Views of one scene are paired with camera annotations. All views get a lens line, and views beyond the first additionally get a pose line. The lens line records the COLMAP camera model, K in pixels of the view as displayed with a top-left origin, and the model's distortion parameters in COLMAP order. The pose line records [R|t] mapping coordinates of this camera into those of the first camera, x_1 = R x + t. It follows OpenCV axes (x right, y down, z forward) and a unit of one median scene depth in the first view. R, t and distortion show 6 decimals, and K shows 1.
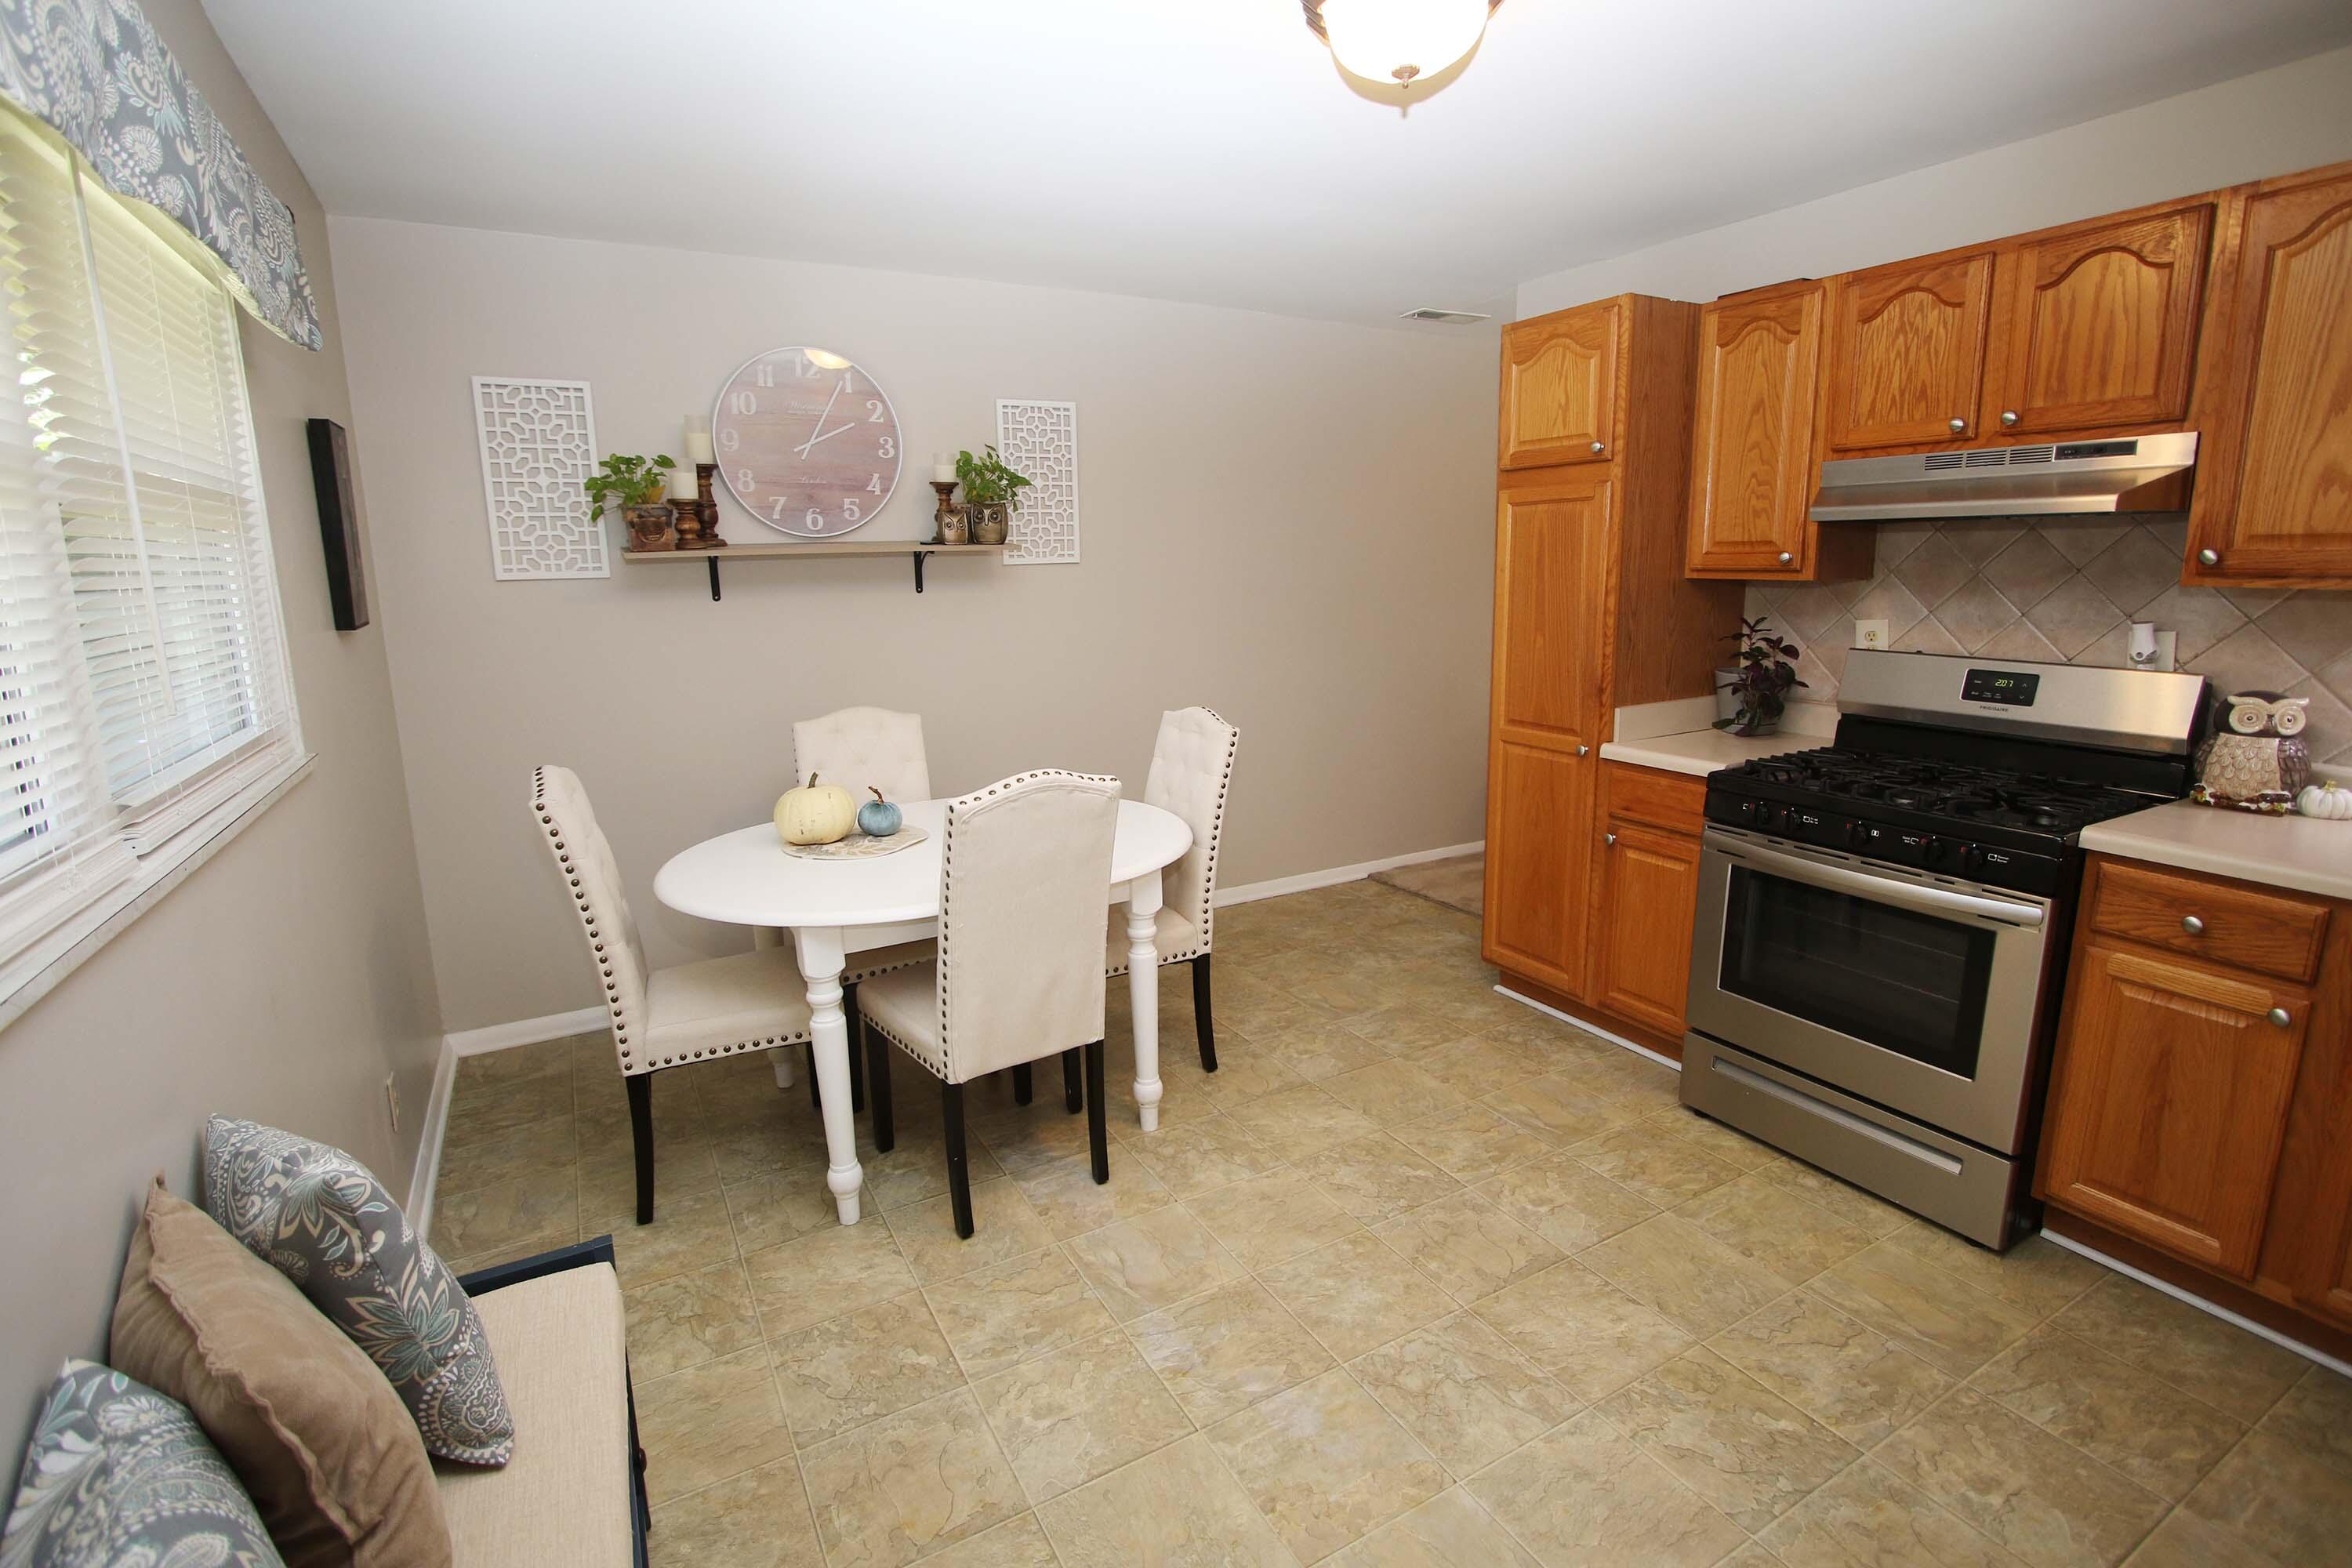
lens RADIAL K [[1117.8, 0, 1168.8], [0, 1117.8, 760.4], [0, 0, 1]] dist [-0.004770, -0.000470]
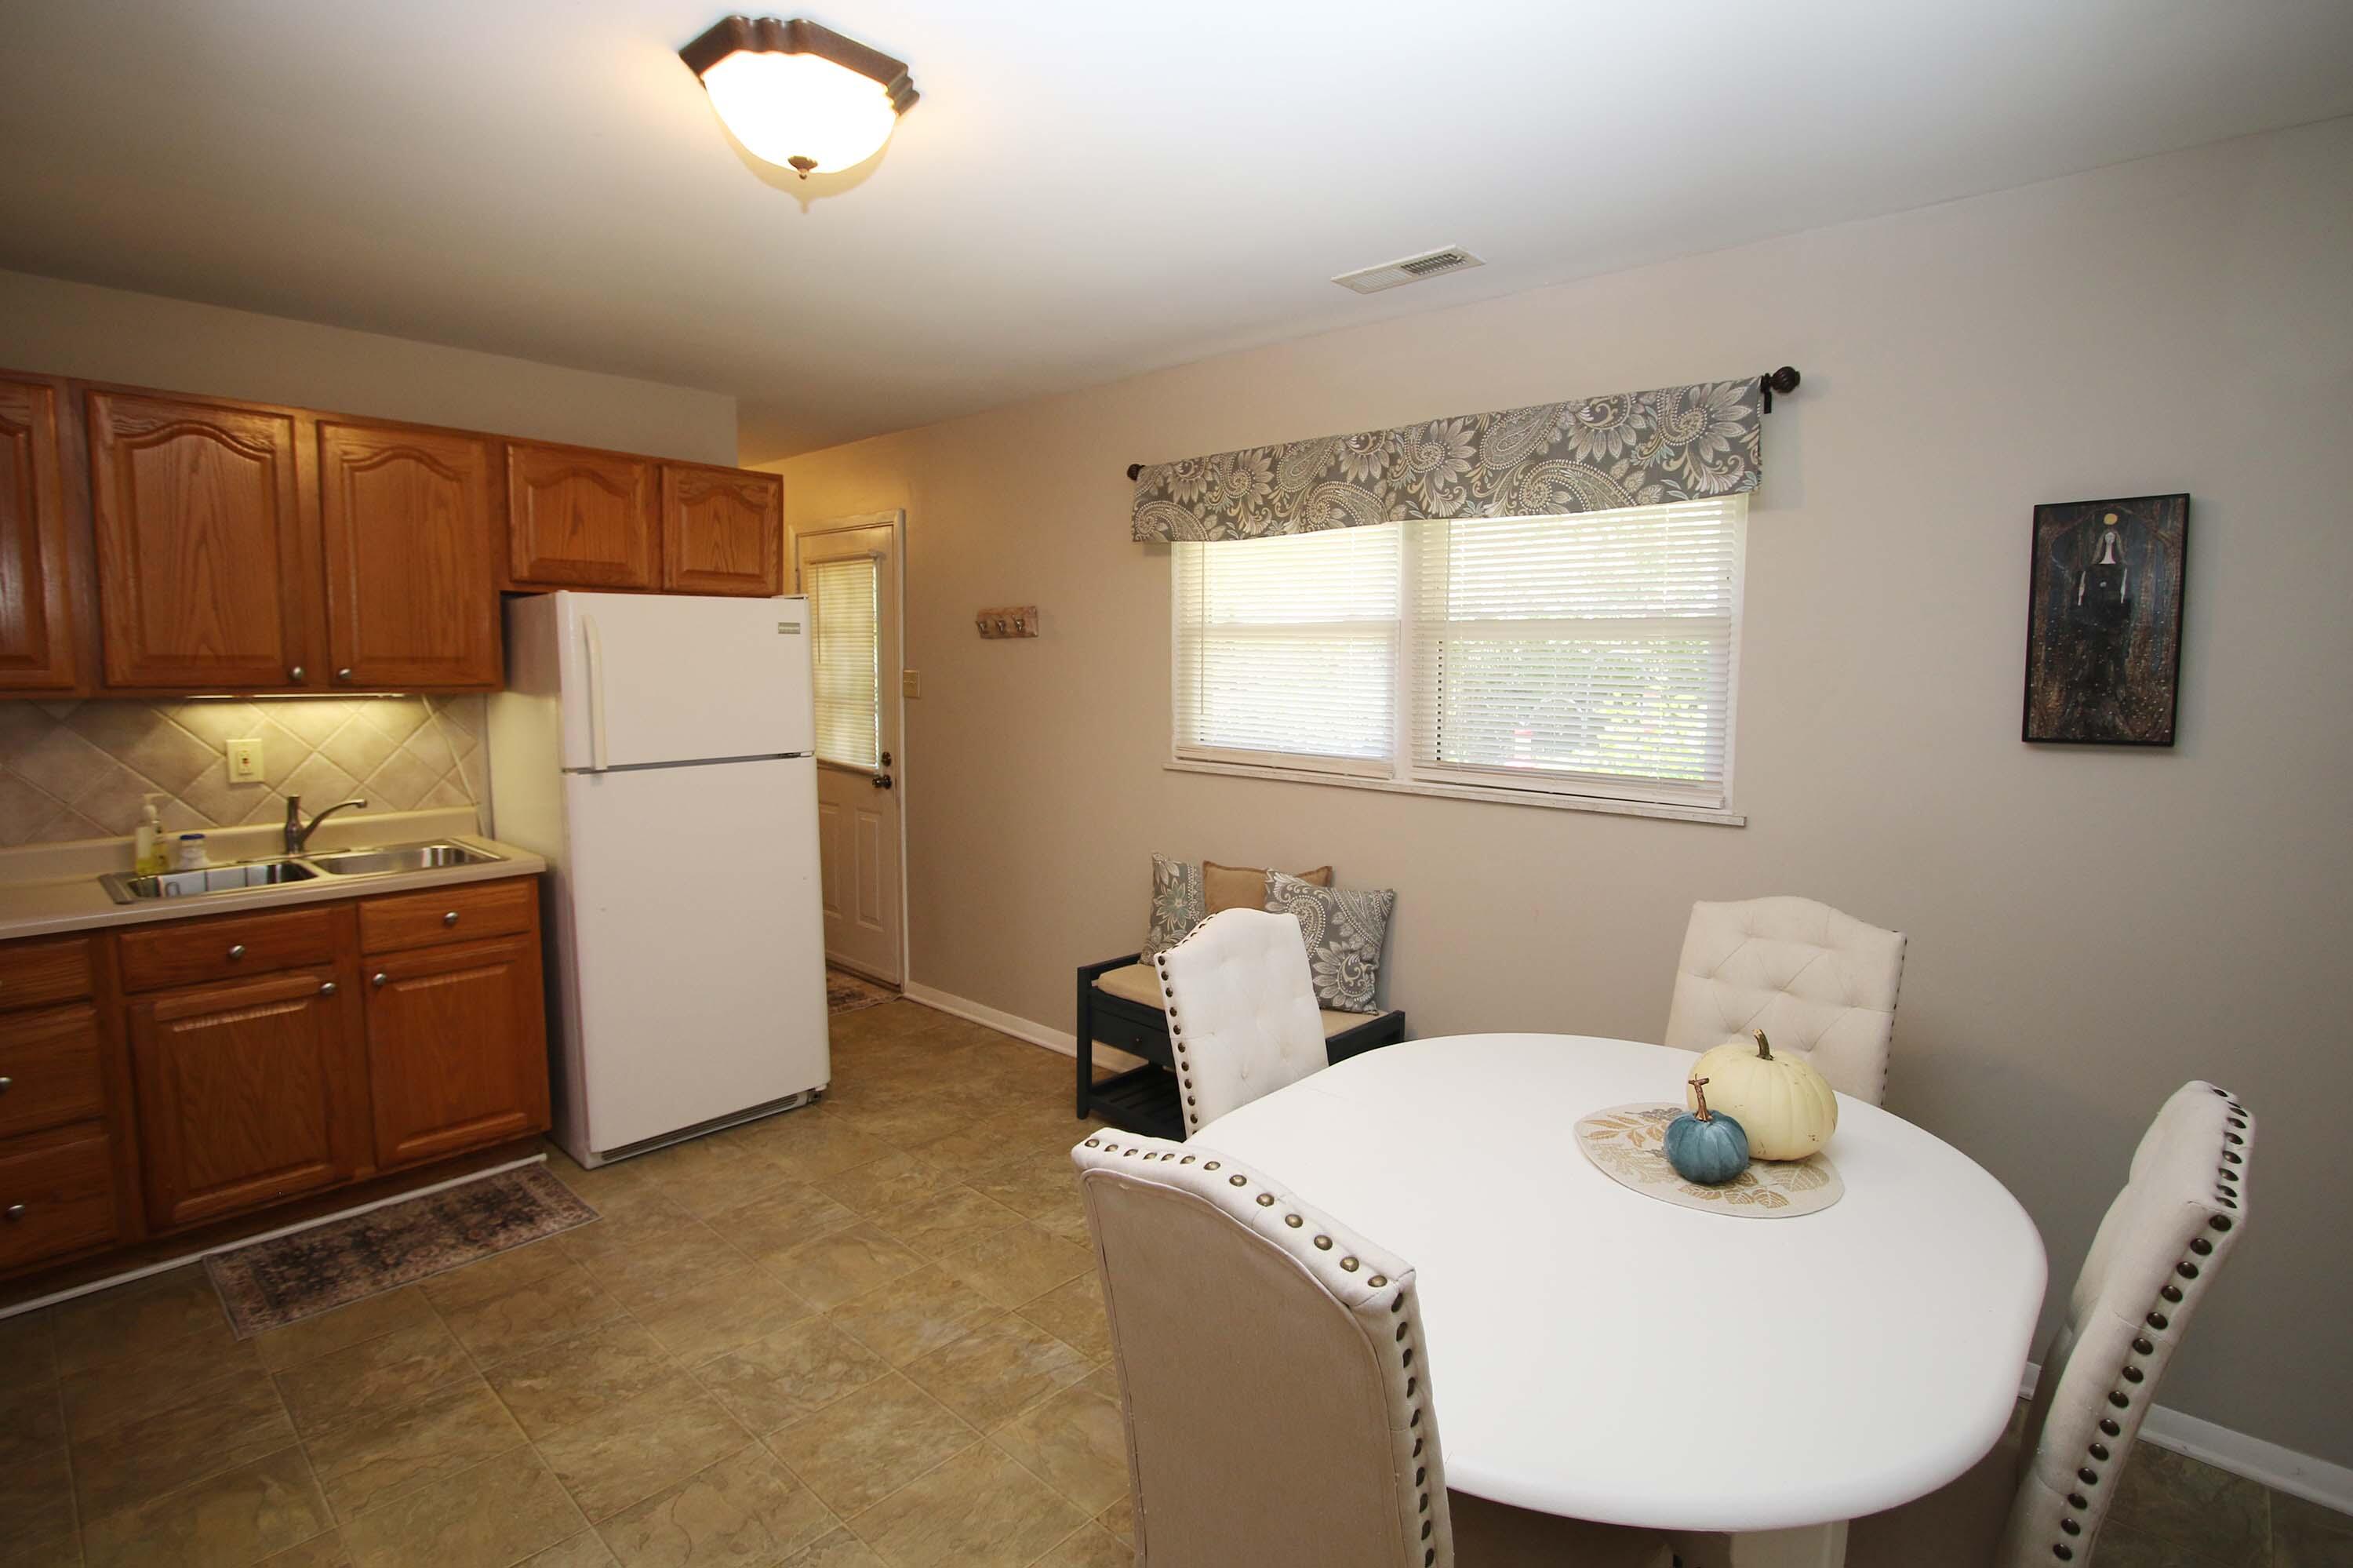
lens RADIAL K [[1102.1, 0, 1167.2], [0, 1102.1, 746.8], [0, 0, 1]] dist [-0.006361, -0.000047]
pose [[-0.952620, 0.031510, -0.302525, 0.187477], [-0.048504, 0.966154, 0.253366, -0.329436], [0.300269, 0.256035, -0.918849, 1.733385]]
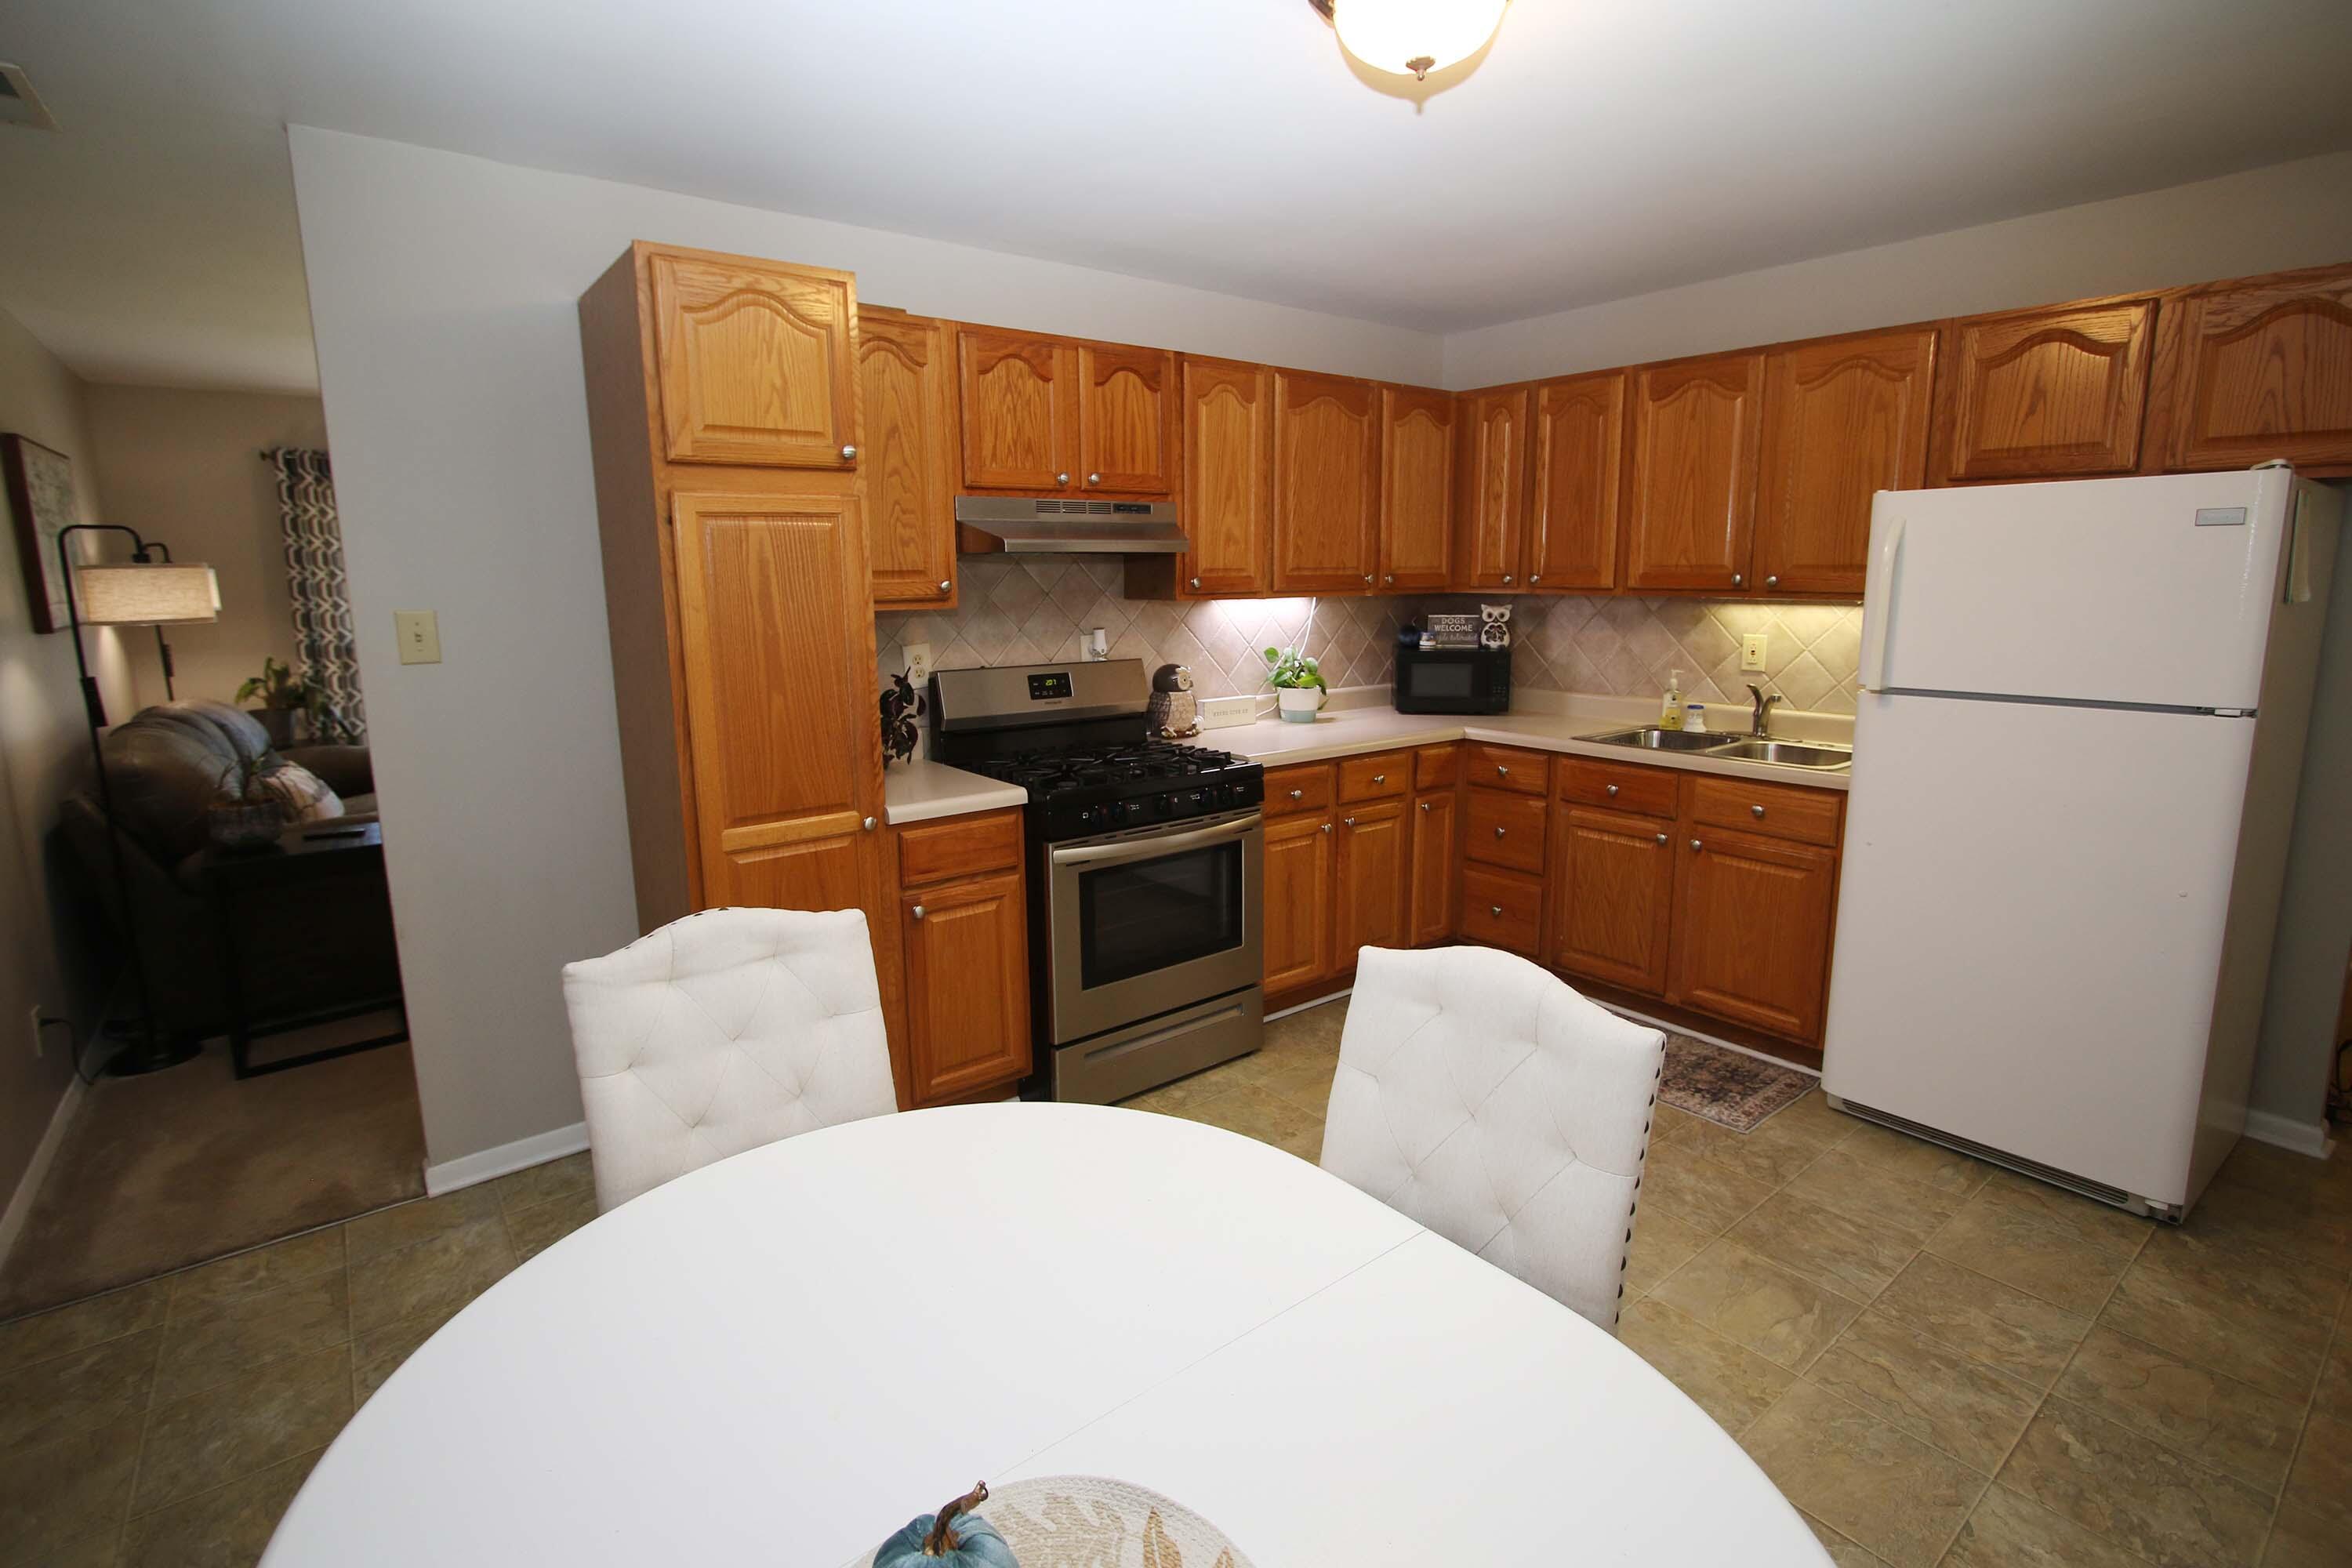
lens RADIAL K [[1124.8, 0, 1228.9], [0, 1124.8, 754.9], [0, 0, 1]] dist [-0.024518, 0.000009]
pose [[-0.181968, -0.148494, 0.972027, -0.640934], [0.188221, 0.964992, 0.182656, -0.216041], [-0.965122, 0.216193, -0.147648, 1.173387]]
